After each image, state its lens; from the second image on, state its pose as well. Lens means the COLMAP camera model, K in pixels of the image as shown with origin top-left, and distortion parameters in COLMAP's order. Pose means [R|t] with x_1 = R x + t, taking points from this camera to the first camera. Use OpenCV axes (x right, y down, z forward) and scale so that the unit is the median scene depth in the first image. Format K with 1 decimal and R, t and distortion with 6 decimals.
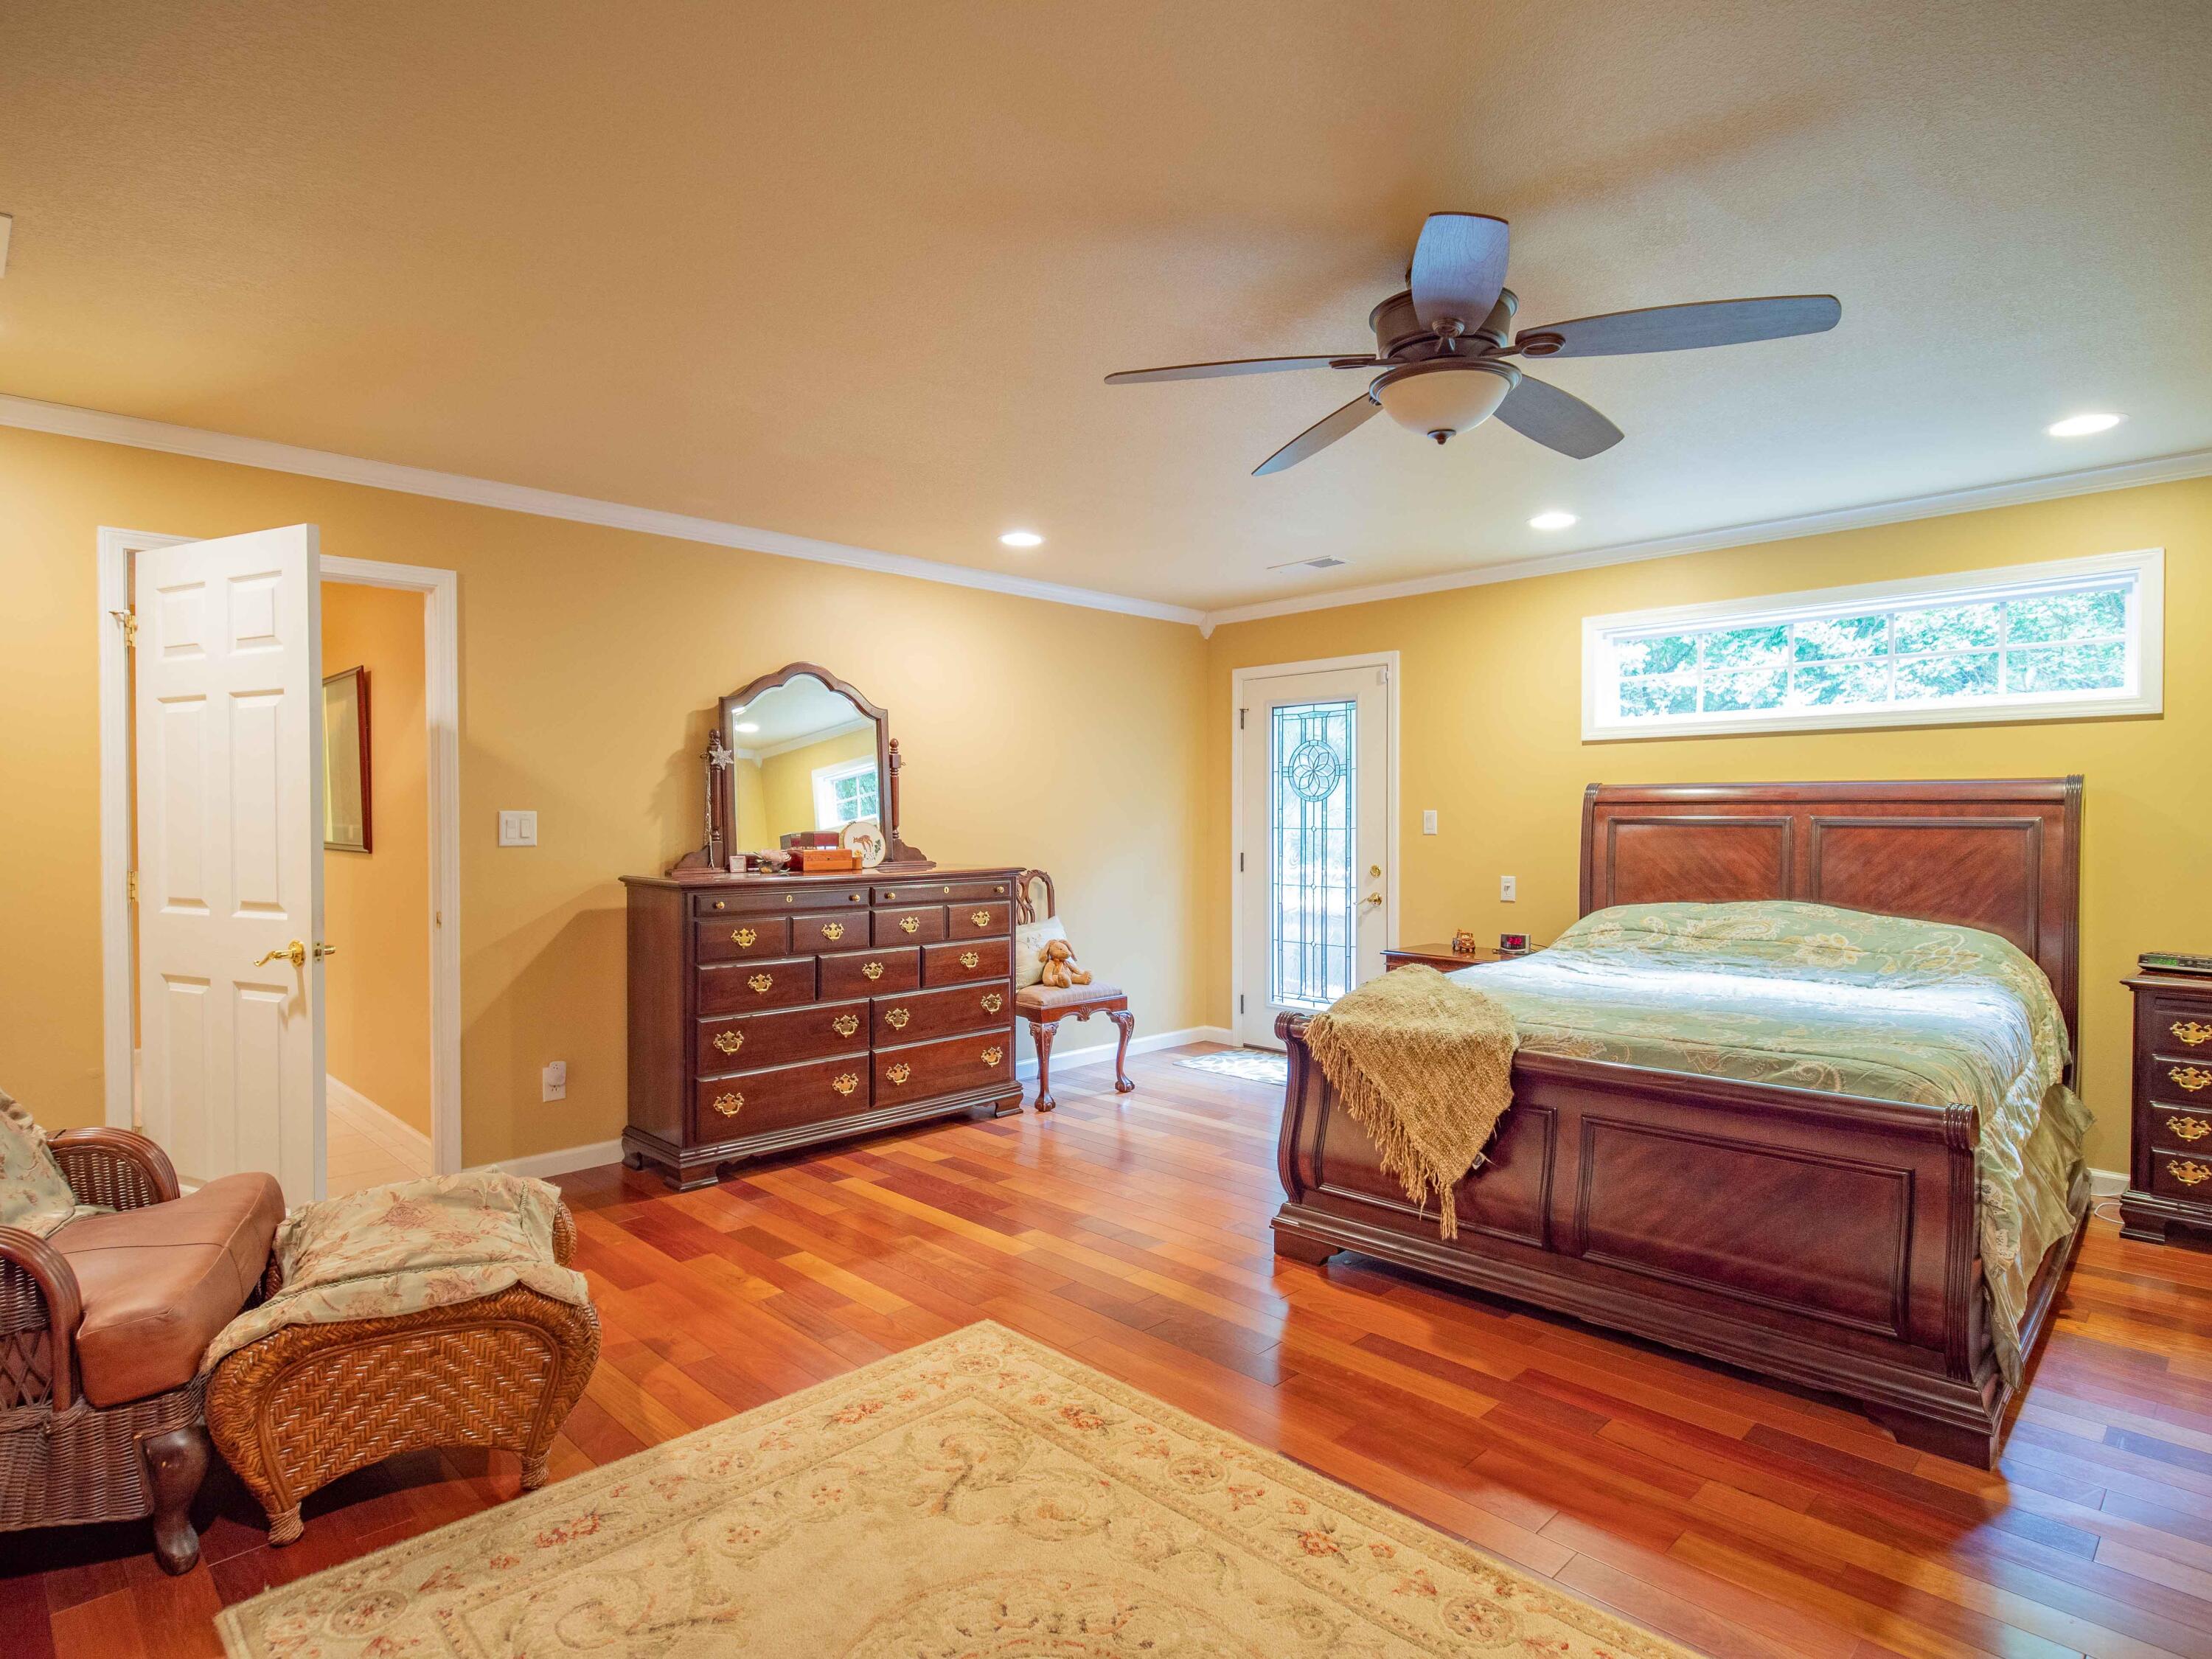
lens RADIAL K [[1190.5, 0, 1106.0], [0, 1190.5, 829.5], [0, 0, 1]] dist [-0.001628, -0.000470]
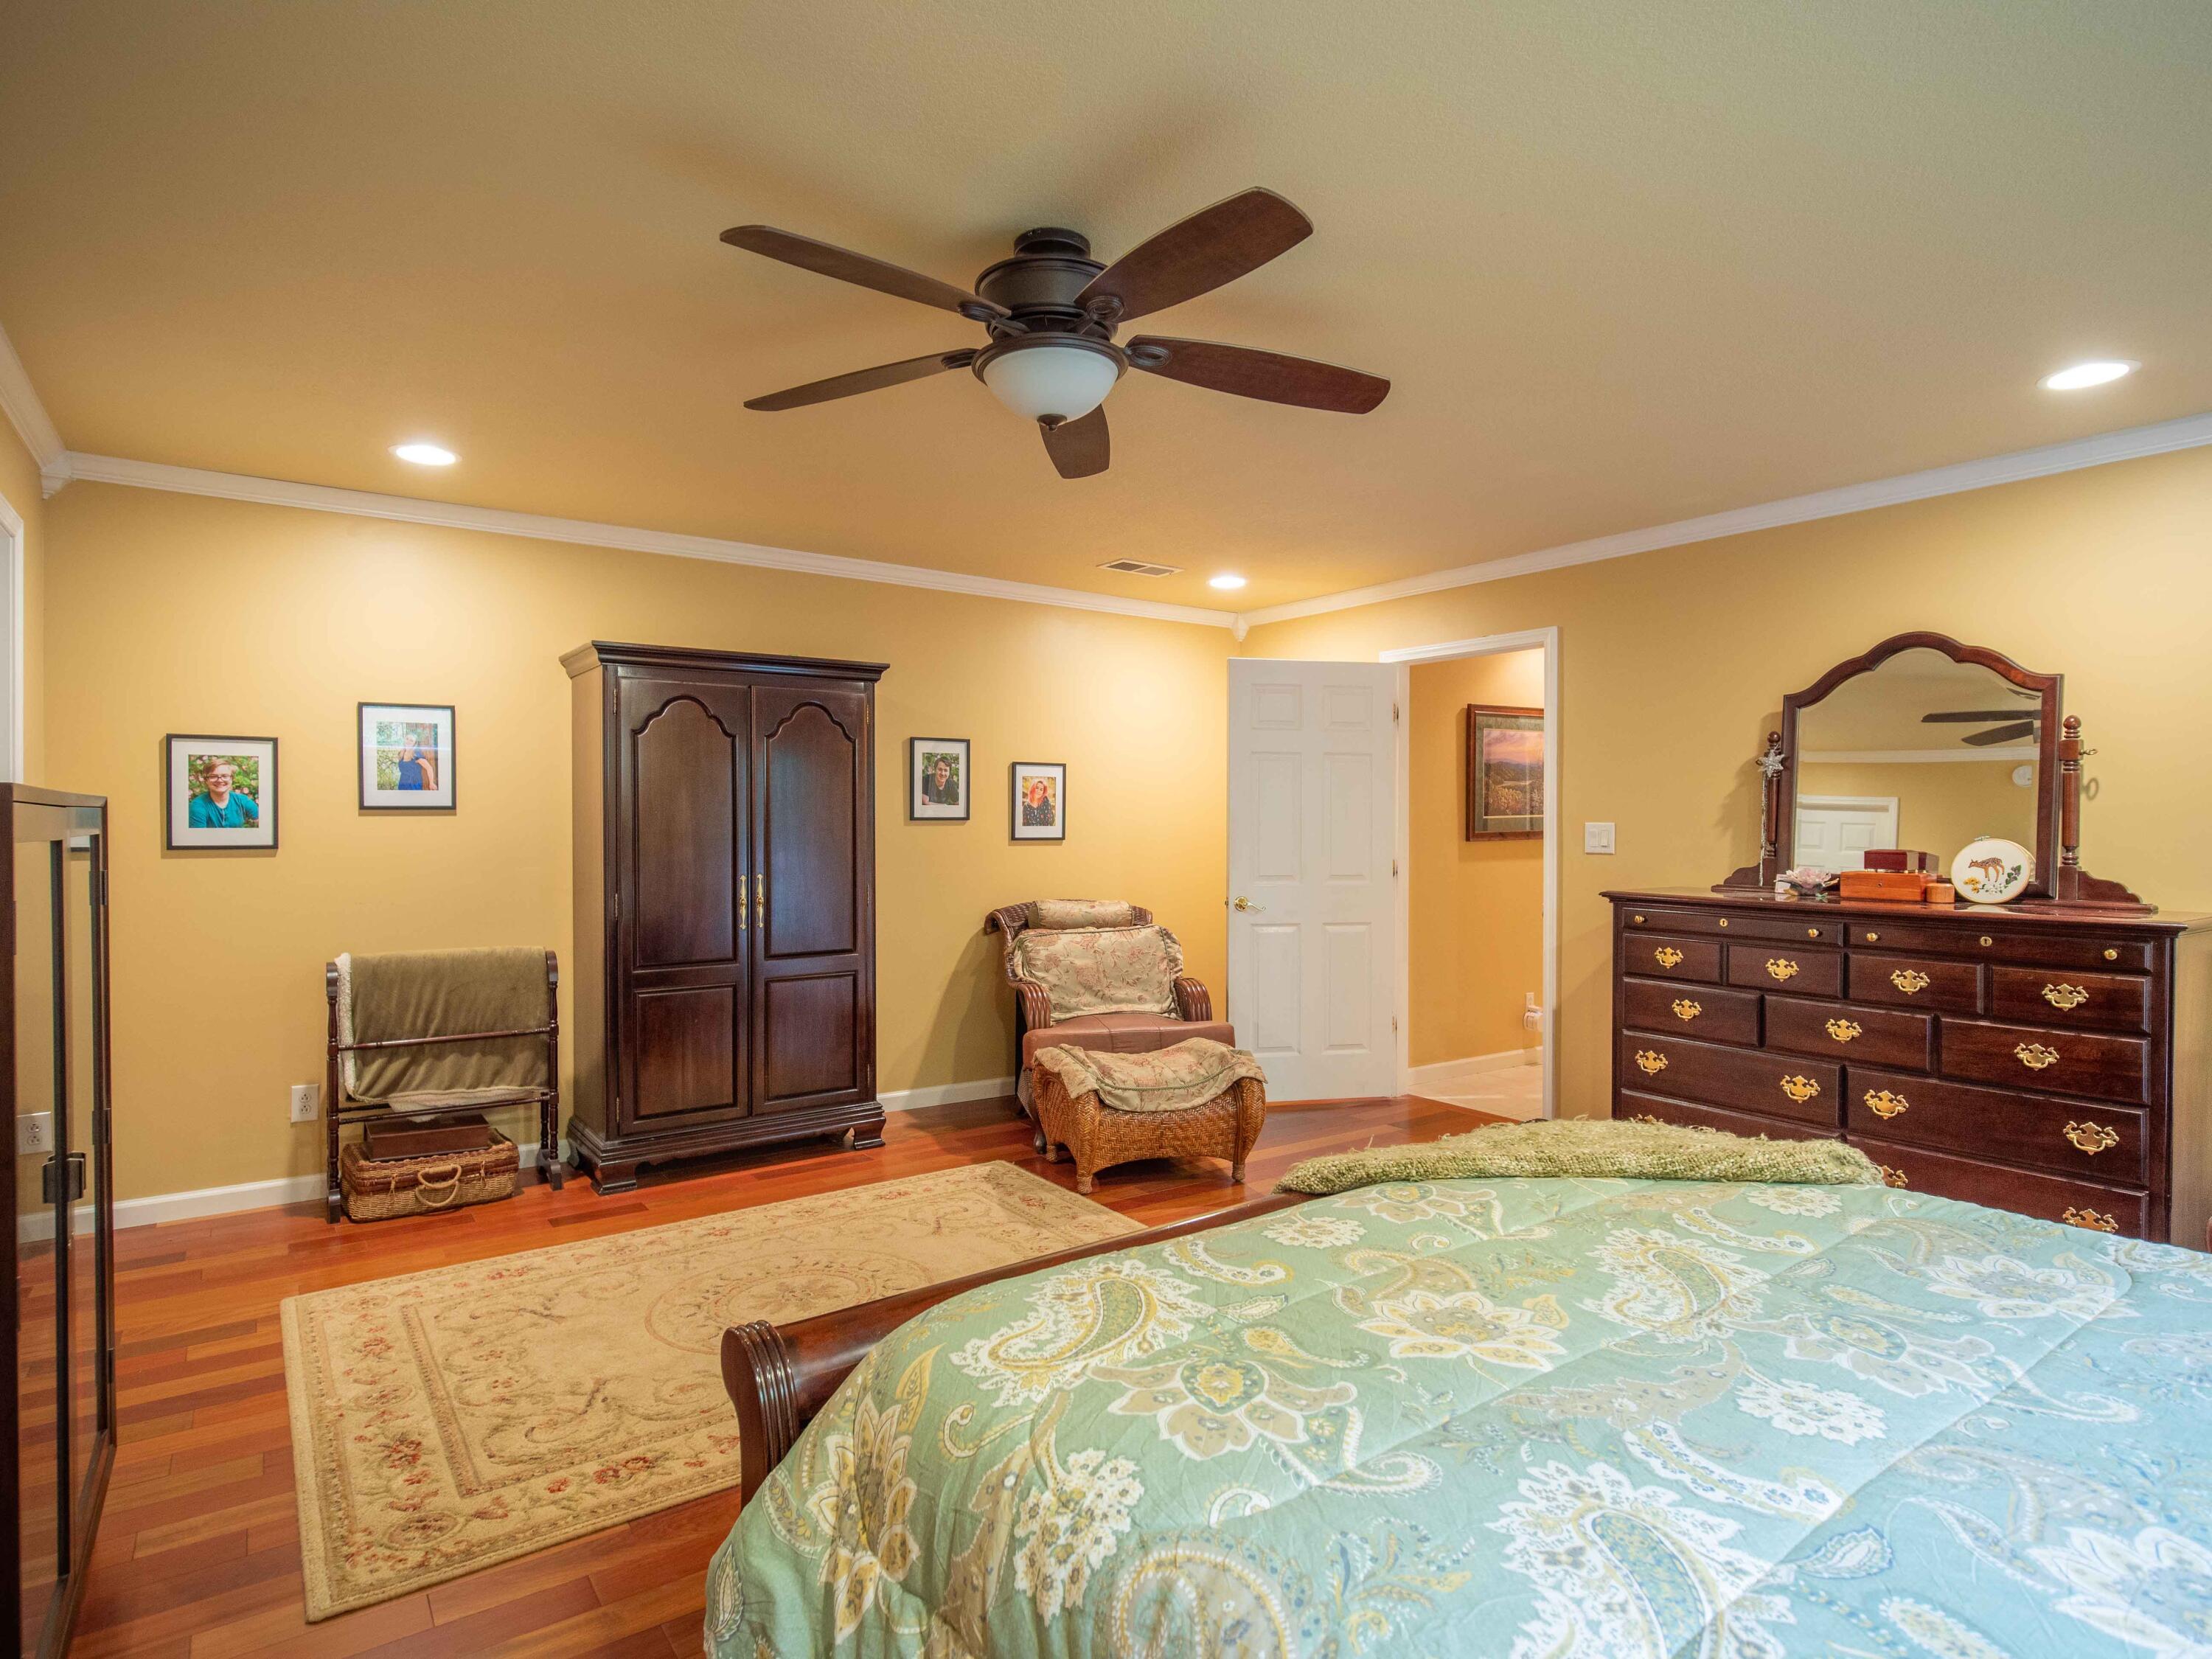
lens RADIAL K [[1190.5, 0, 1106.0], [0, 1190.5, 829.5], [0, 0, 1]] dist [-0.001628, -0.000470]
pose [[-0.159694, 0.006782, -0.987143, 0.653761], [-0.016948, 0.999810, 0.009611, -0.011348], [0.987021, 0.018265, -0.159549, 0.657428]]
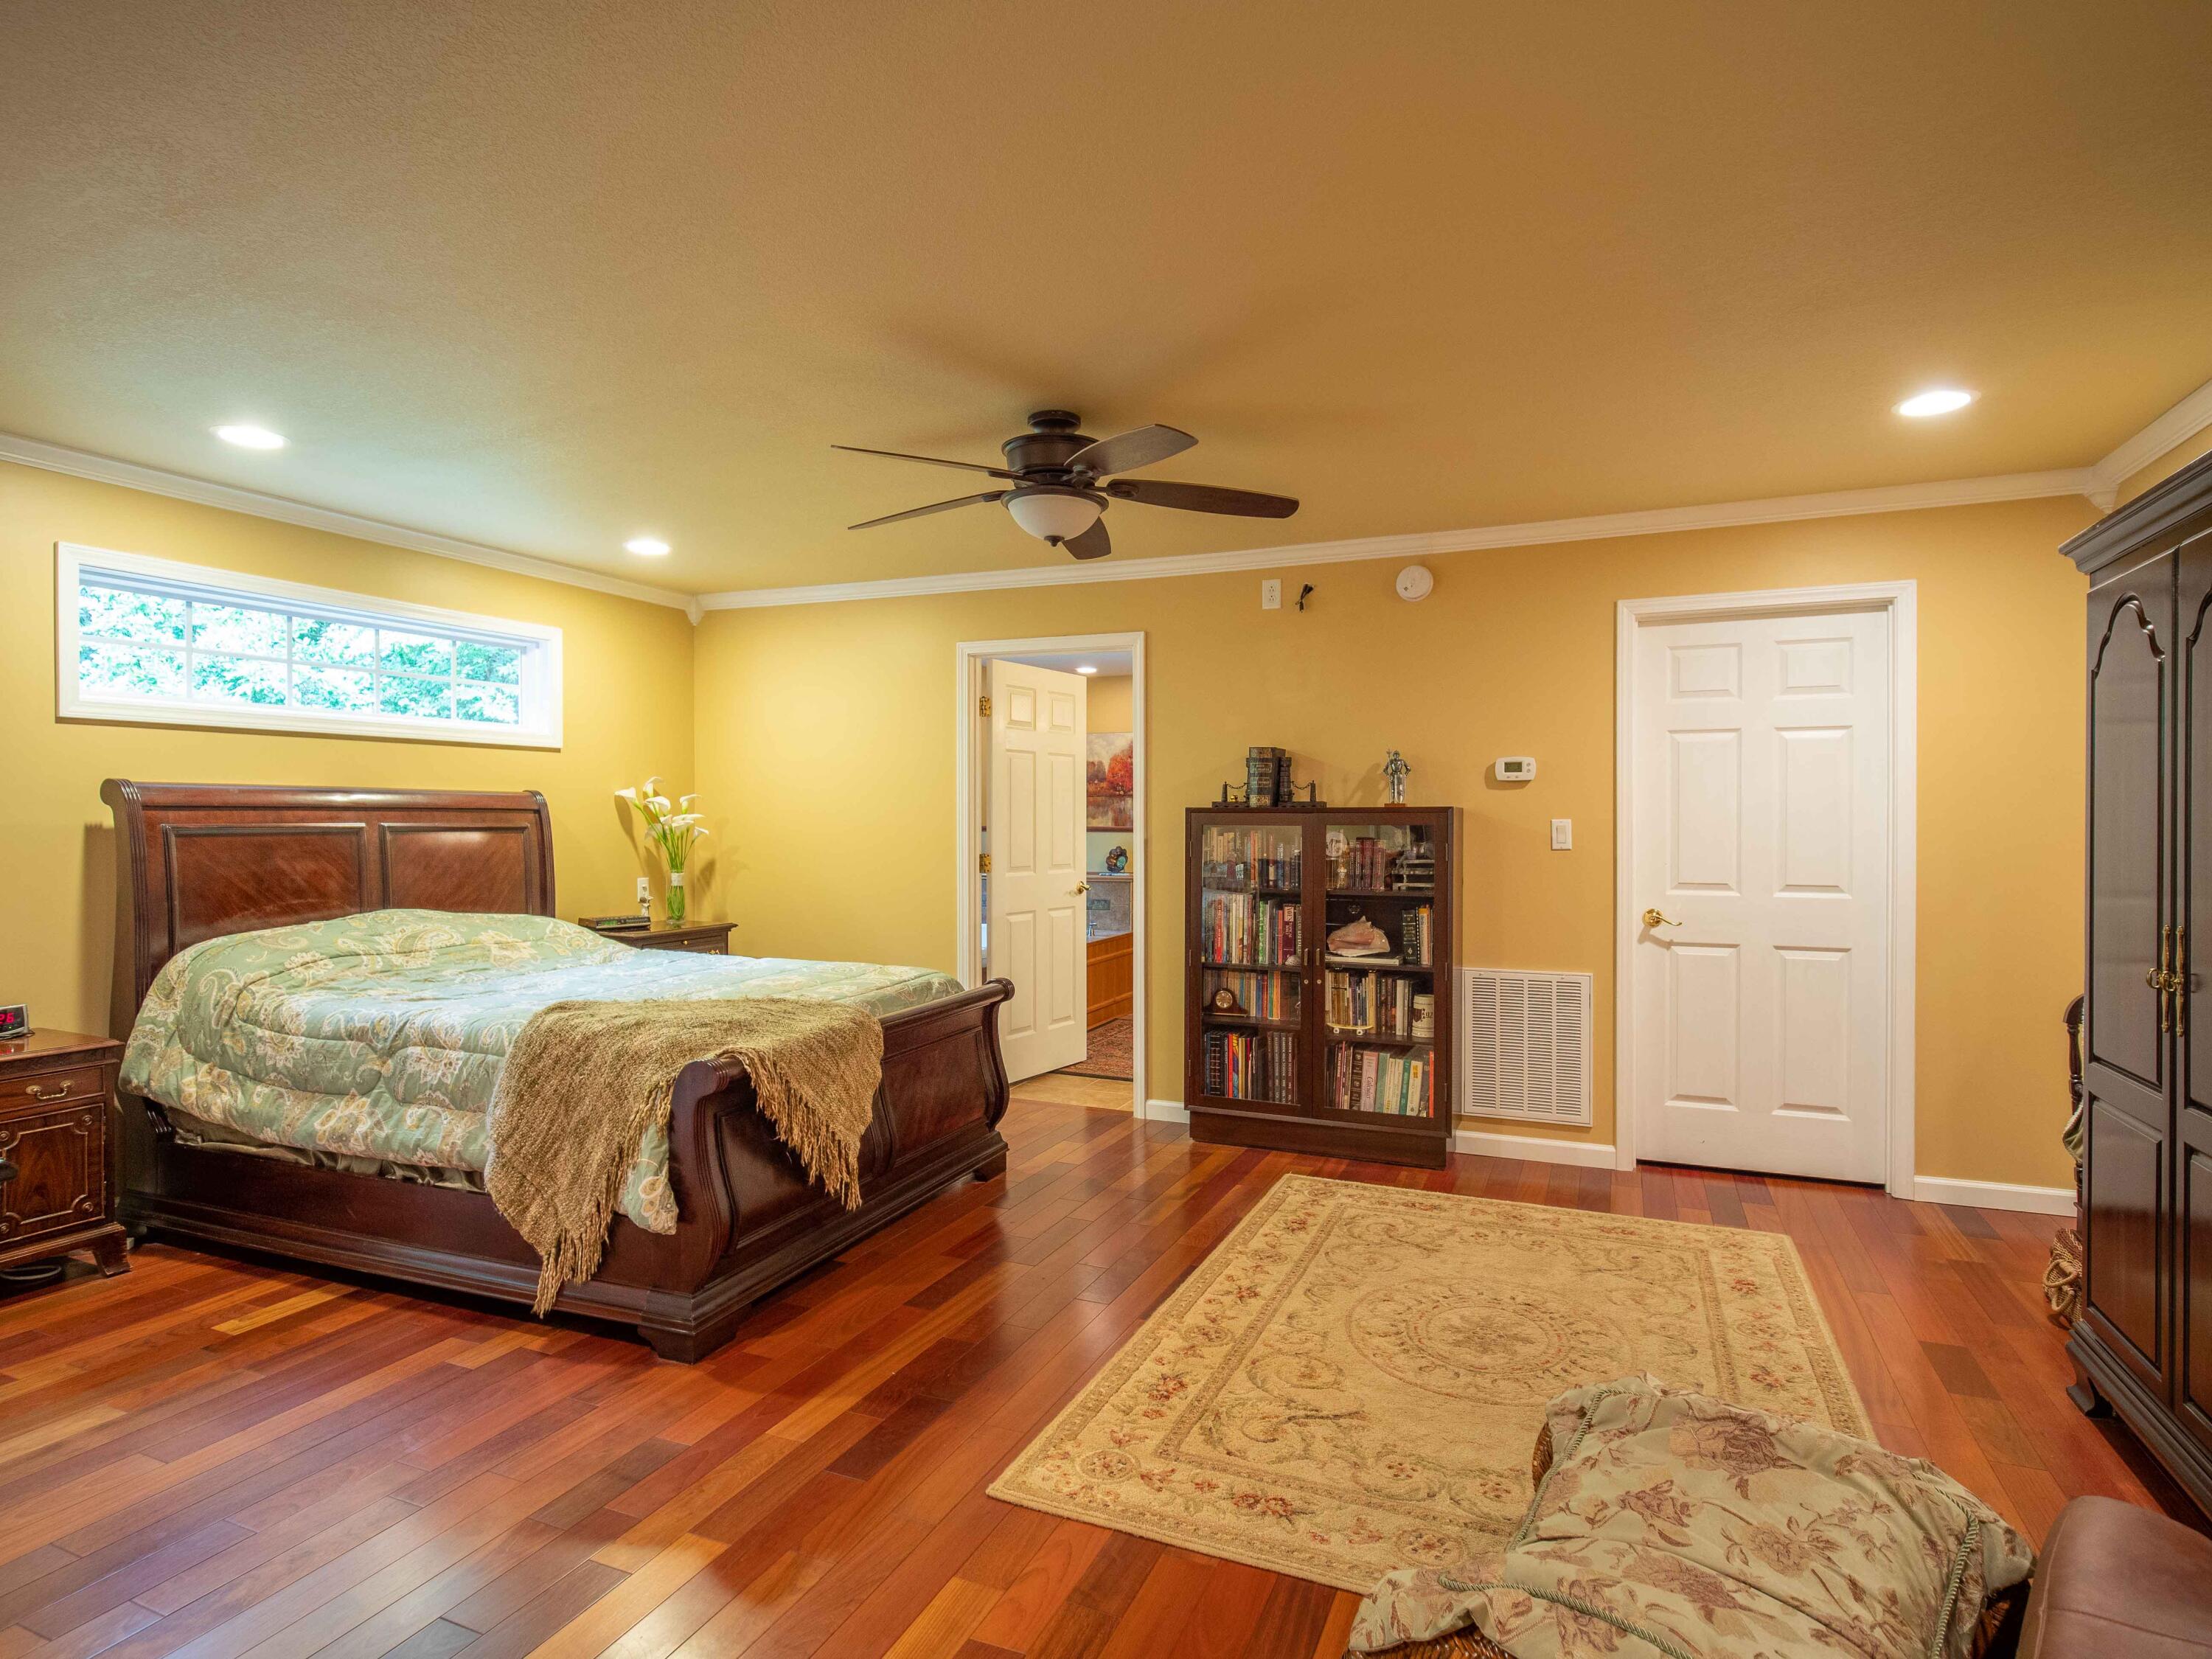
lens RADIAL K [[1167.3, 0, 1106.0], [0, 1167.3, 829.5], [0, 0, 1]] dist [-0.004521, -0.000402]
pose [[-0.370206, -0.007340, 0.928921, -0.534954], [0.012108, 0.999846, 0.012726, -0.010644], [-0.928871, 0.015959, -0.370060, 0.793136]]
